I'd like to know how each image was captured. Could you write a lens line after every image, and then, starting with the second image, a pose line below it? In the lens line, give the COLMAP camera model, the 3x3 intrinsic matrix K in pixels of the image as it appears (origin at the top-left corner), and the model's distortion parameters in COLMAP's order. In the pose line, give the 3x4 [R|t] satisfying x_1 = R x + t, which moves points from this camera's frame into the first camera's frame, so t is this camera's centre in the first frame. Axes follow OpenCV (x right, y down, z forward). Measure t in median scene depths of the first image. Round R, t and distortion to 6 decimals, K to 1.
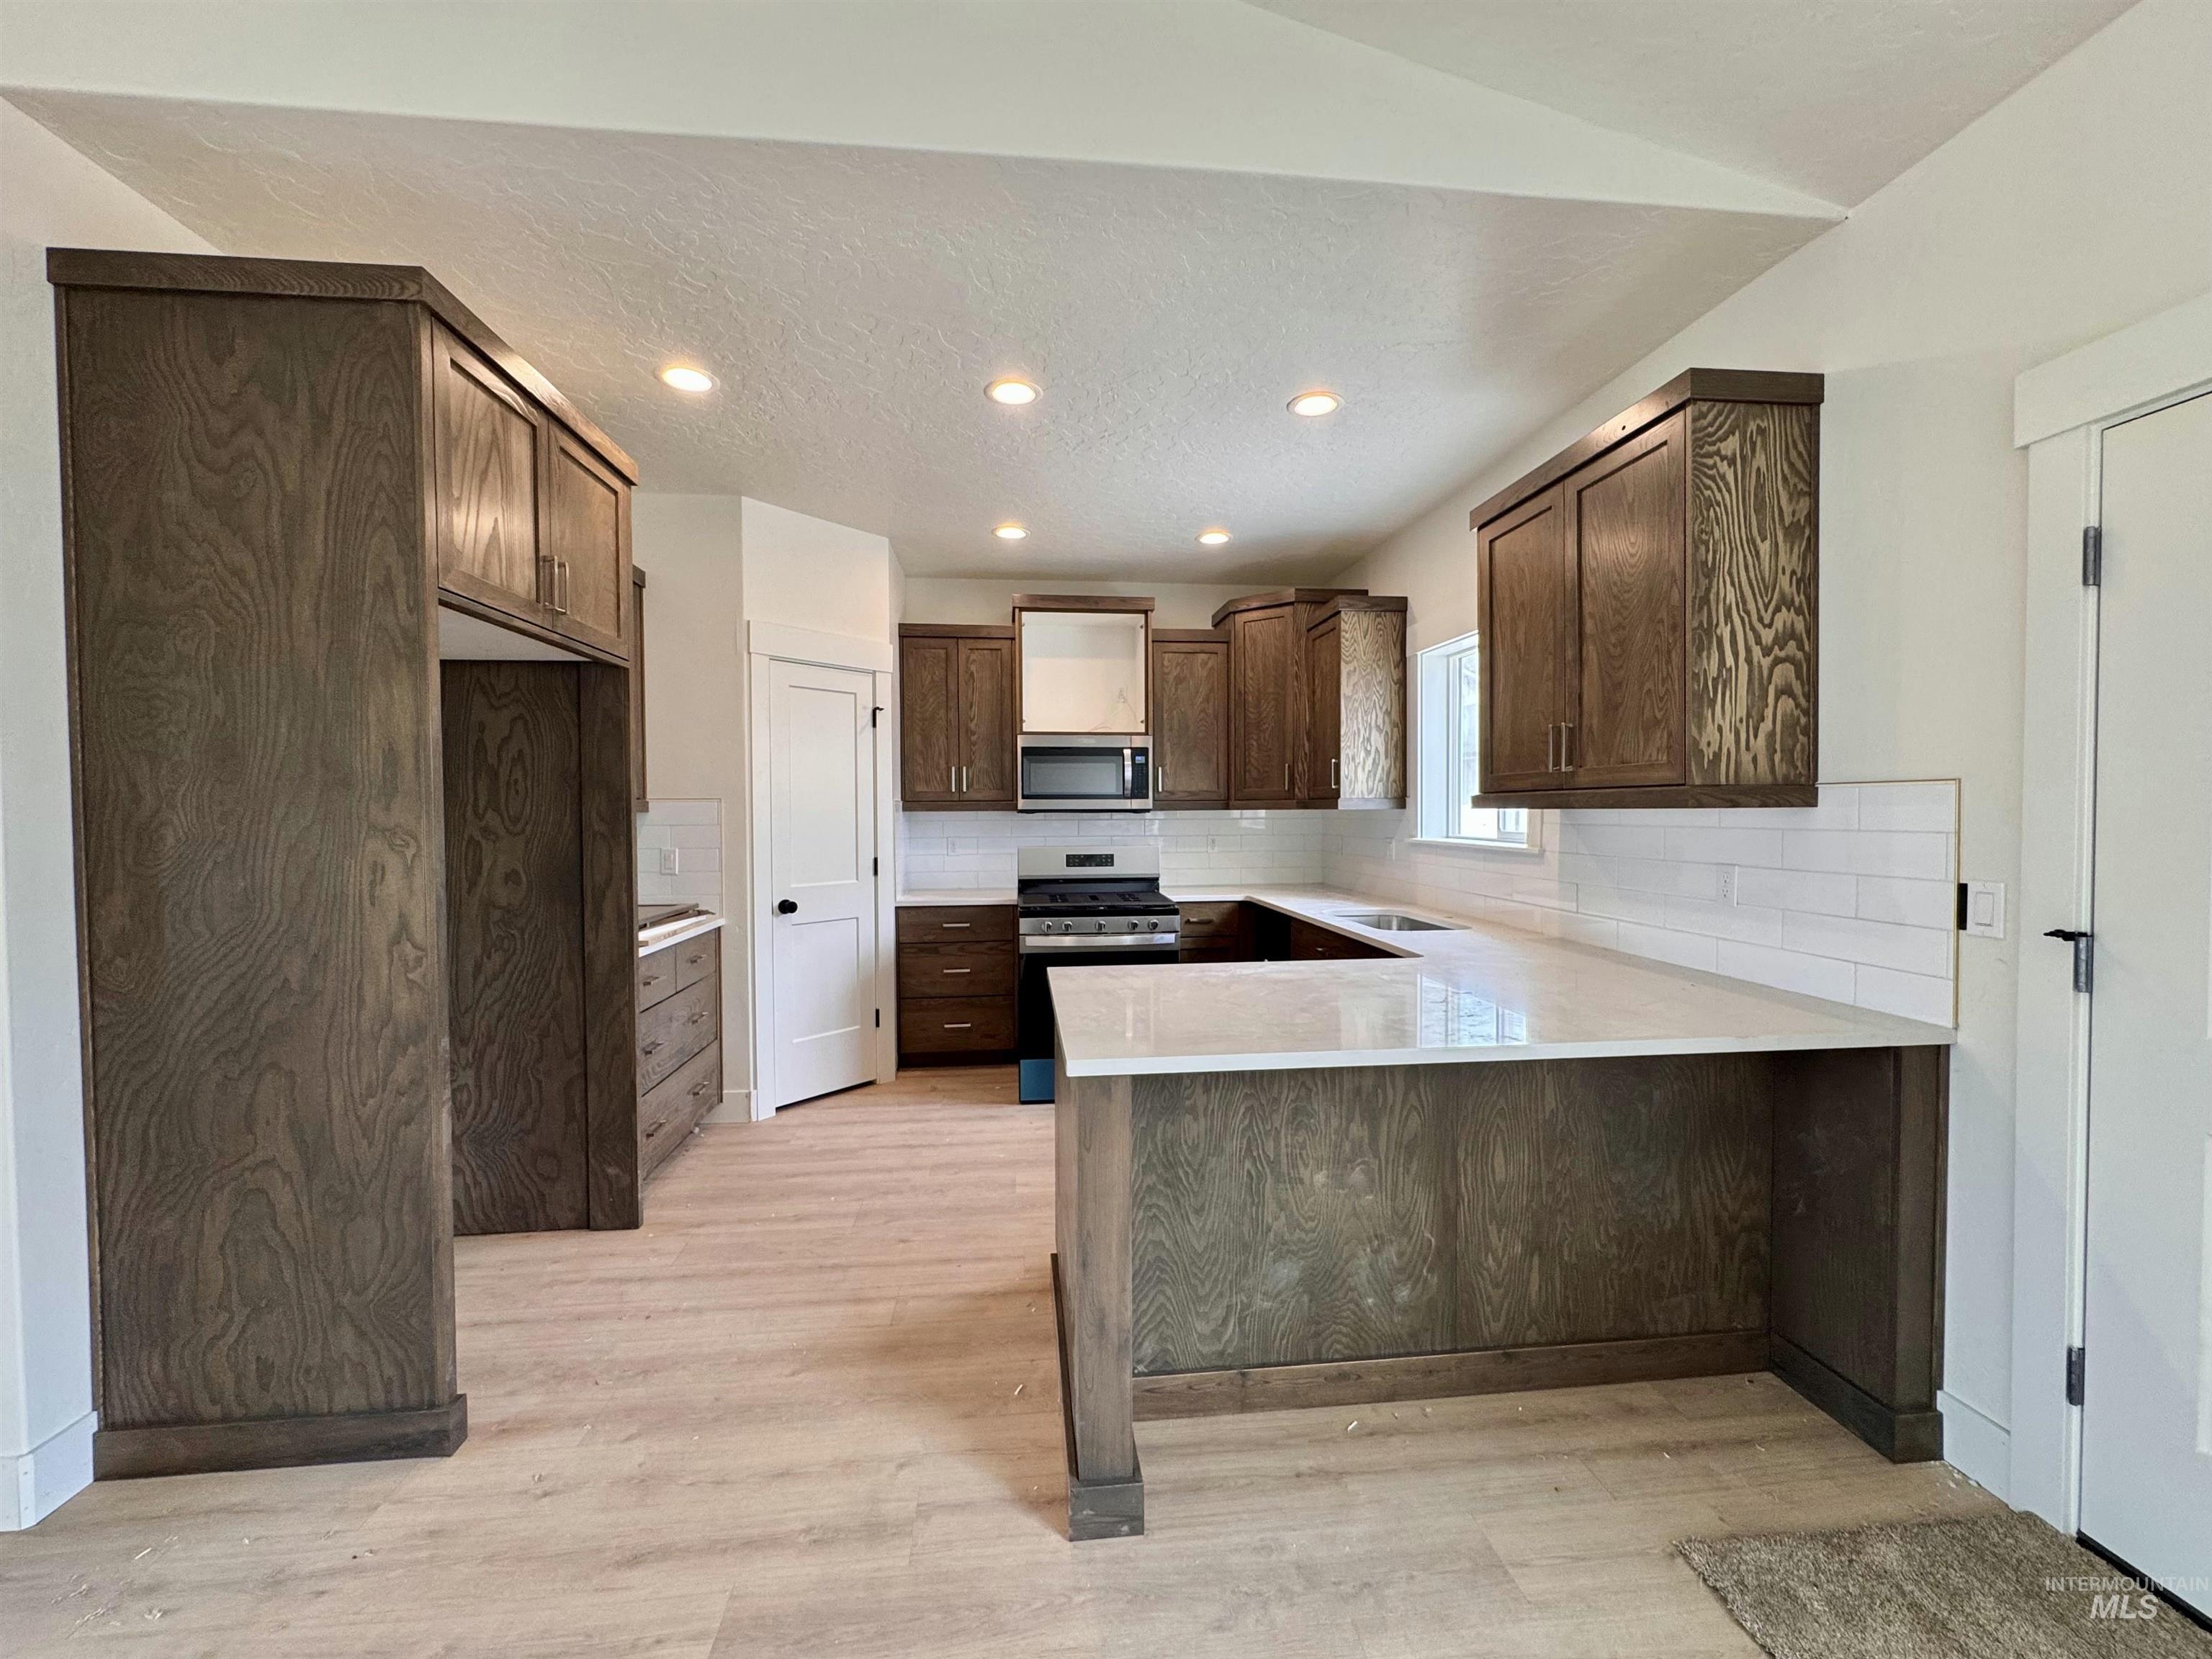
lens RADIAL K [[884.4, 0, 1106.0], [0, 884.4, 829.5], [0, 0, 1]] dist [-0.001592, -0.000089]
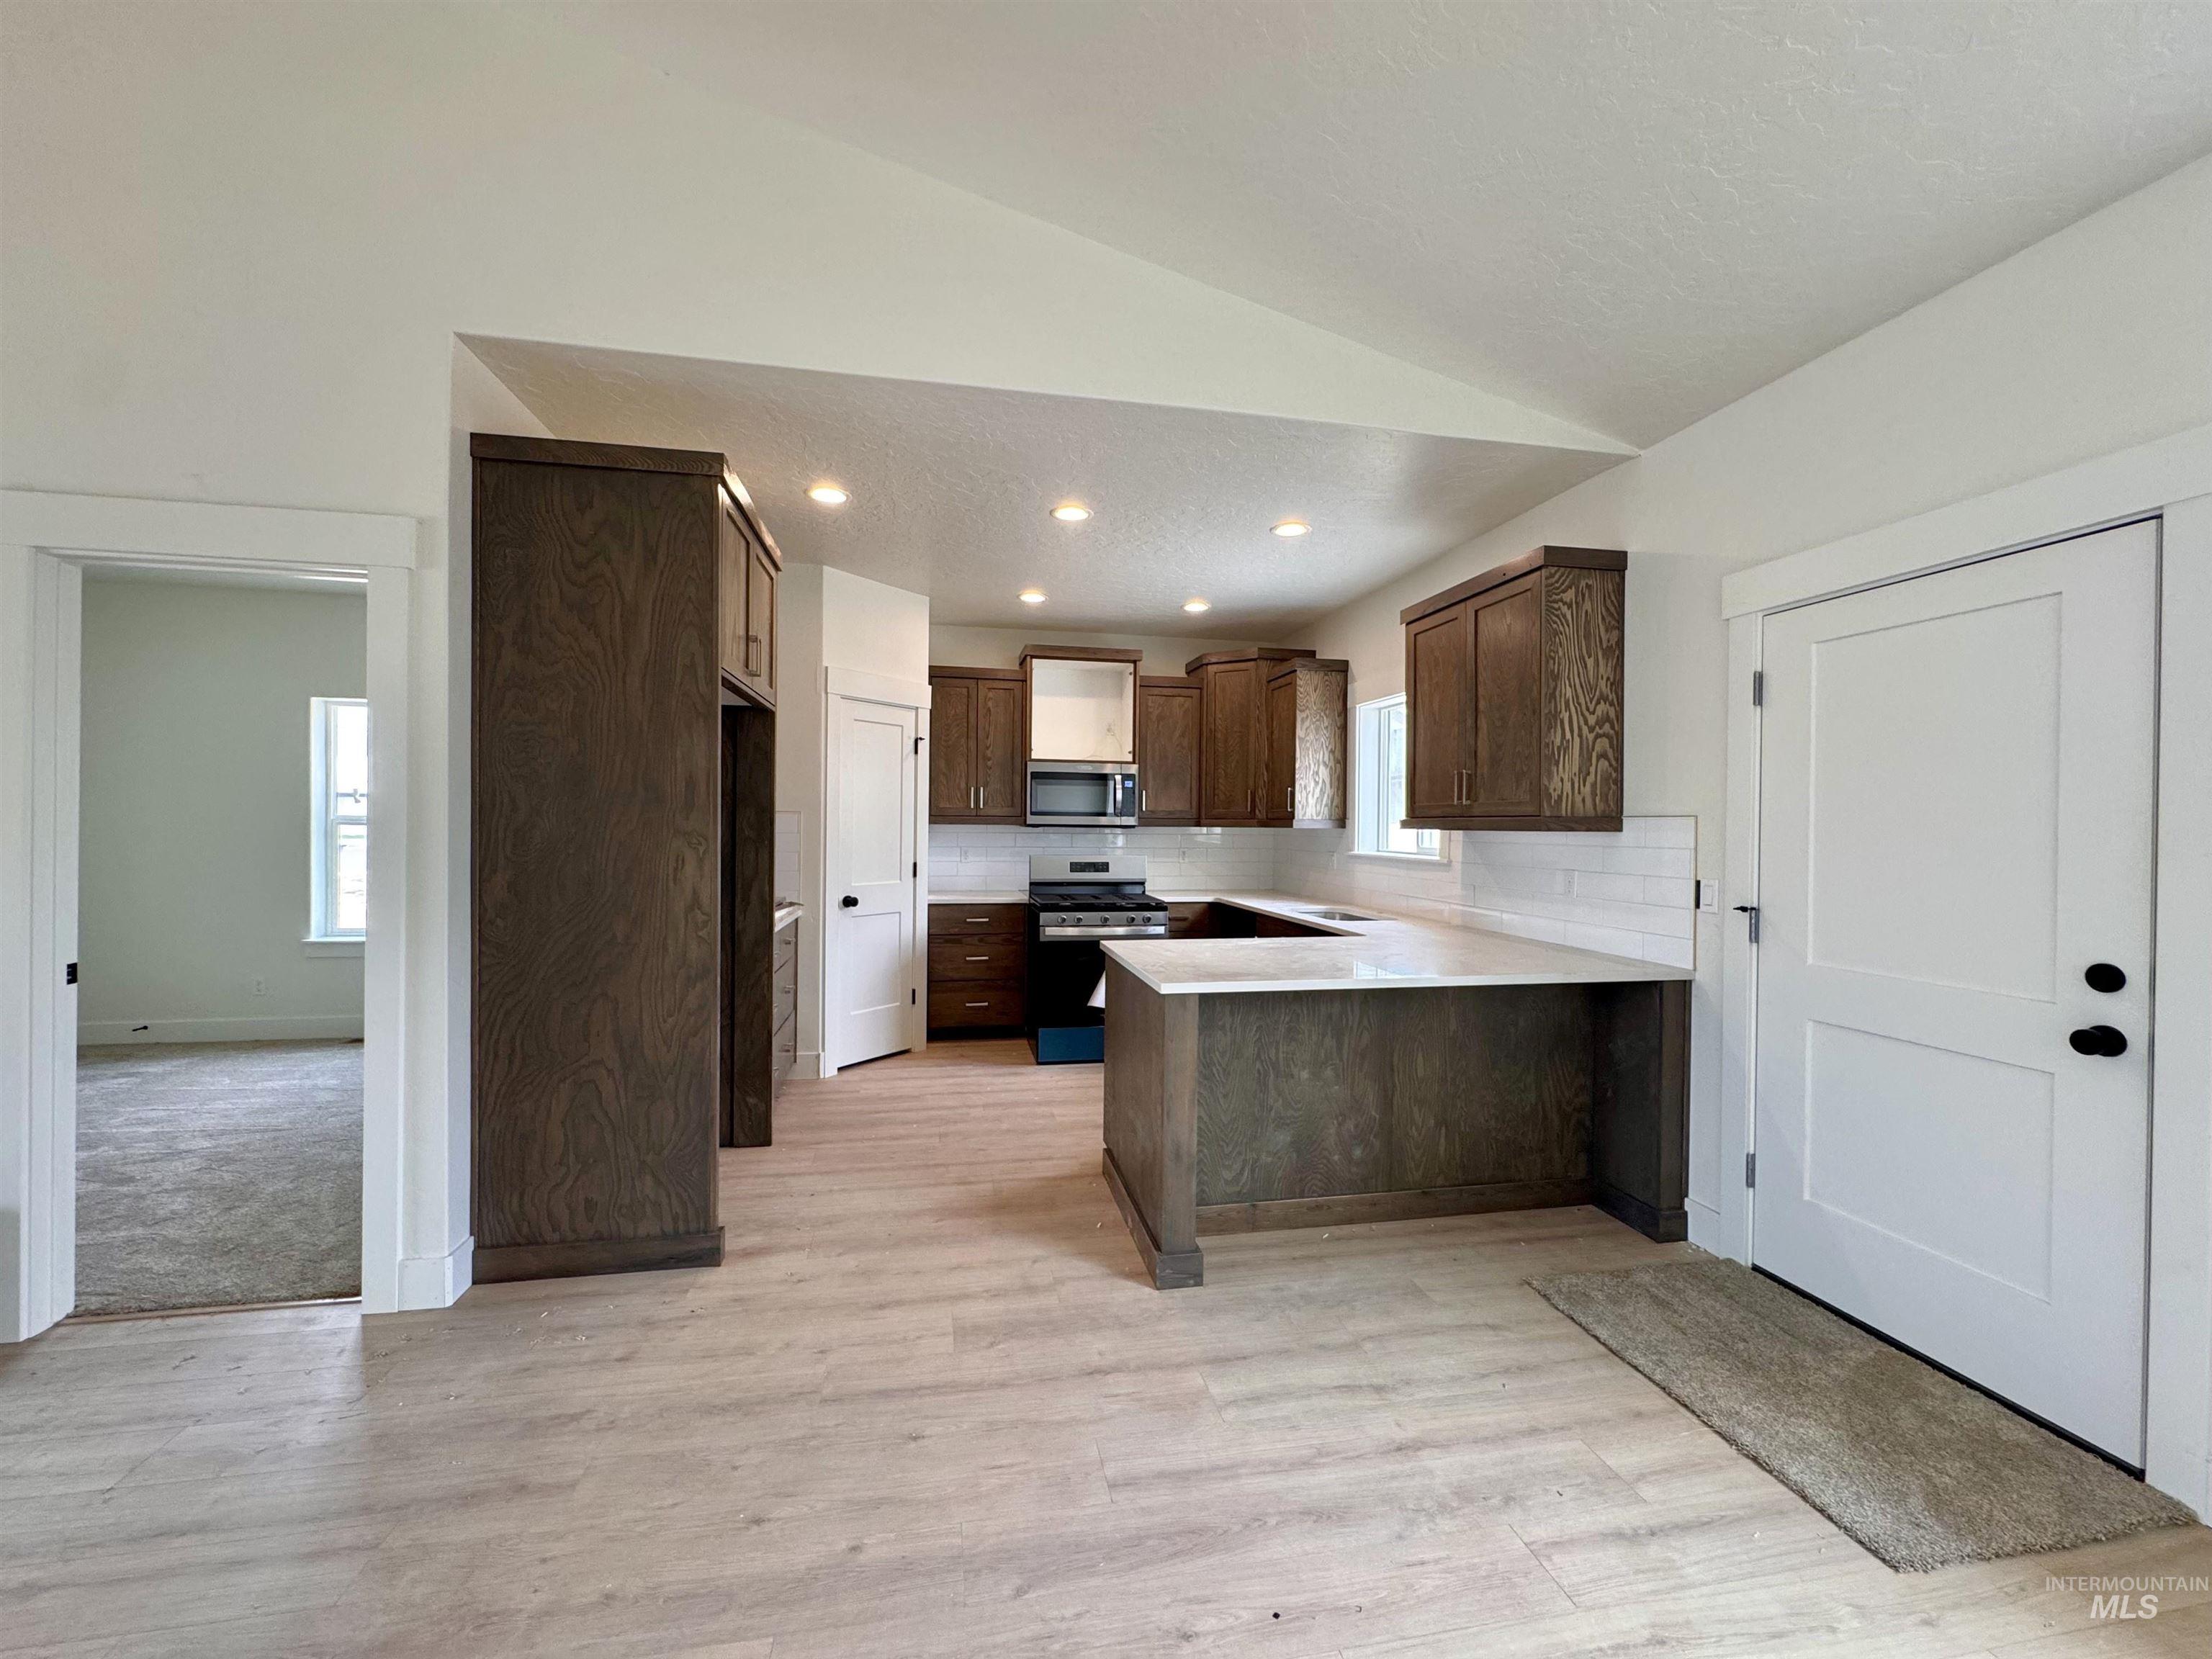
lens RADIAL K [[884.4, 0, 1106.0], [0, 884.4, 829.5], [0, 0, 1]] dist [-0.001592, -0.000089]
pose [[0.996257, 0.015056, 0.085121, -0.219929], [-0.013642, 0.999760, -0.017169, 0.009066], [-0.085359, 0.015943, 0.996223, -0.456036]]
